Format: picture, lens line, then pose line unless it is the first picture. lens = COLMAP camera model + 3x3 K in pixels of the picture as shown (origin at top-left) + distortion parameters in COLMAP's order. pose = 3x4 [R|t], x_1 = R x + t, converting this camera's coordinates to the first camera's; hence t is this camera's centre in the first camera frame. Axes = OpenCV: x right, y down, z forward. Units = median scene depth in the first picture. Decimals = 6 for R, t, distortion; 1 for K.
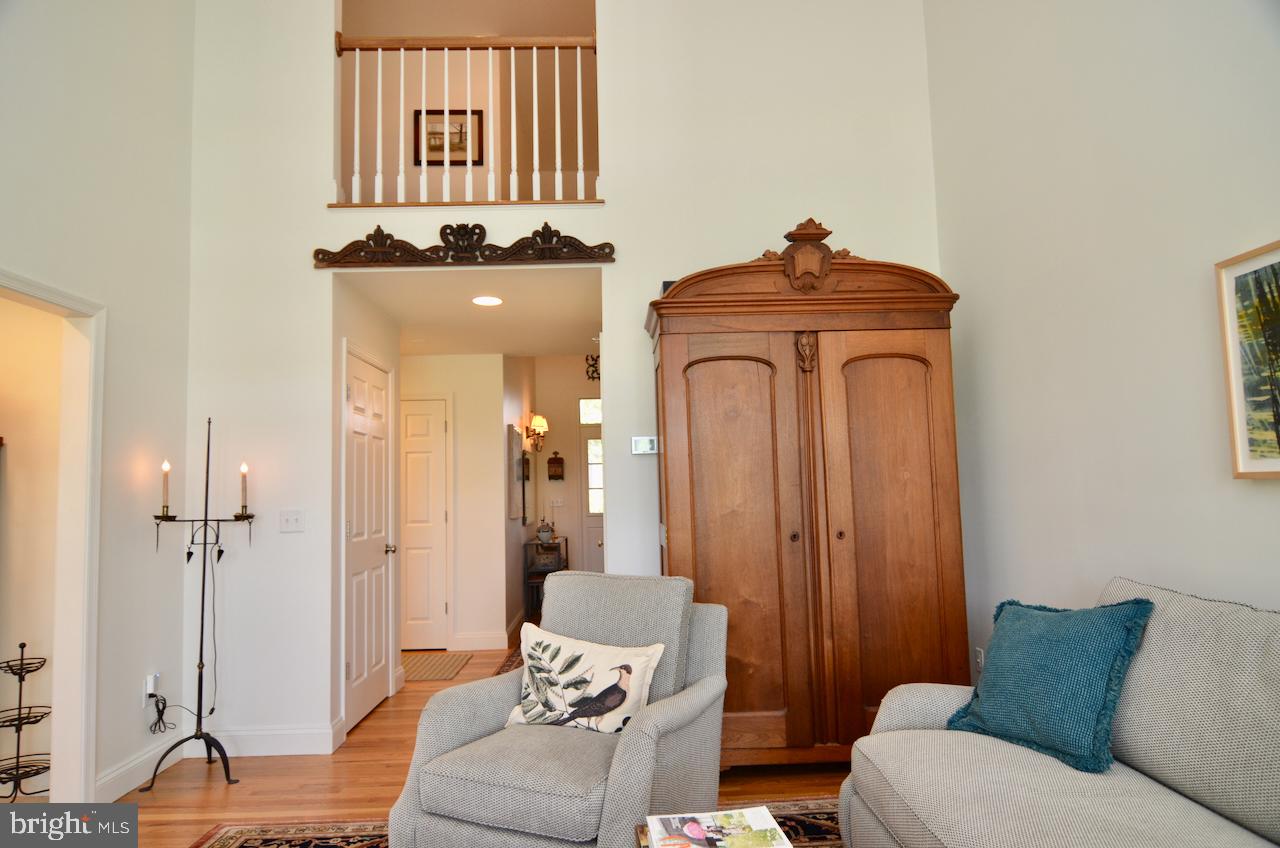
lens RADIAL K [[769.8, 0, 640.0], [0, 769.8, 424.0], [0, 0, 1]] dist [-0.004051, -0.015887]
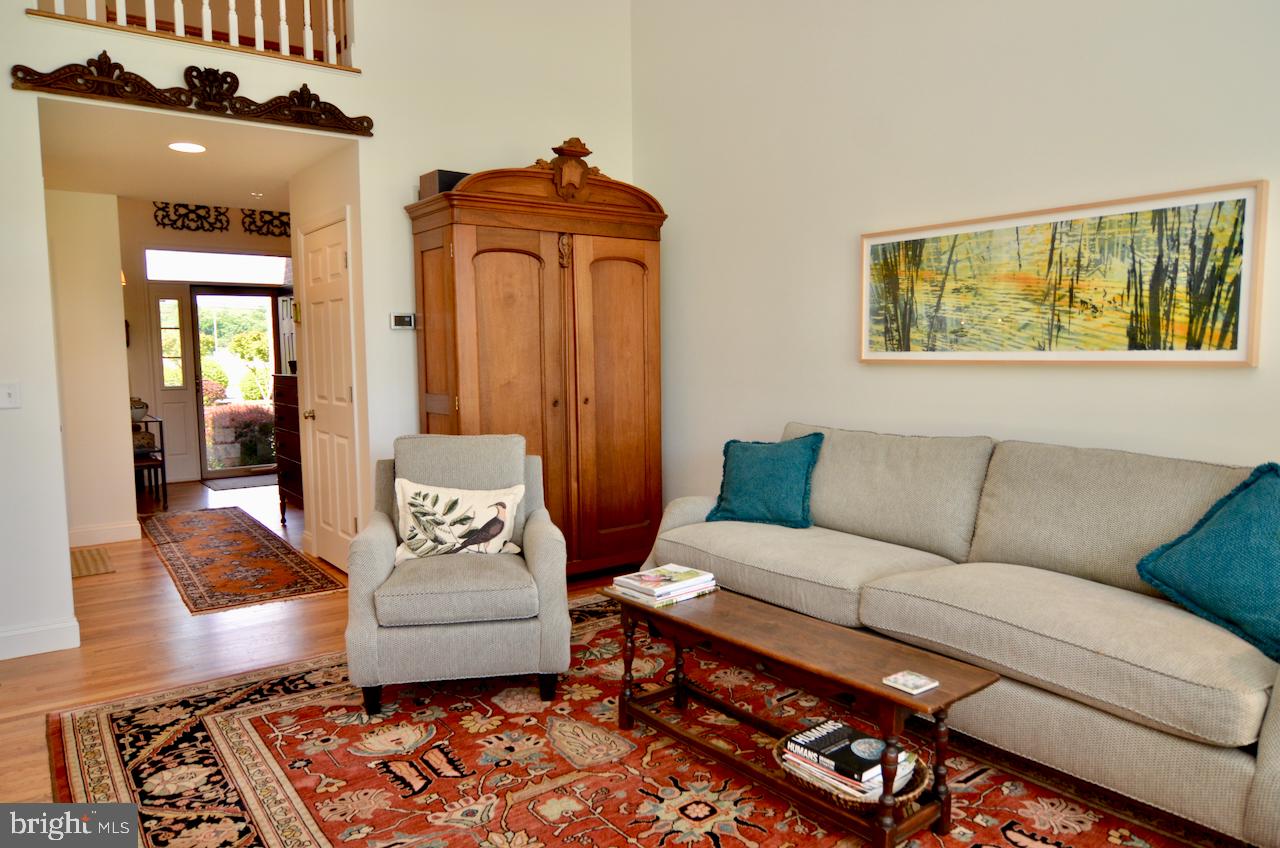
lens RADIAL K [[867.7, 0, 640.0], [0, 867.7, 424.0], [0, 0, 1]] dist [-0.005785, -0.009249]
pose [[0.812359, -0.031076, 0.582329, -0.495468], [-0.061734, 0.988385, 0.138865, -0.021541], [-0.579881, -0.148757, 0.801005, -0.198687]]
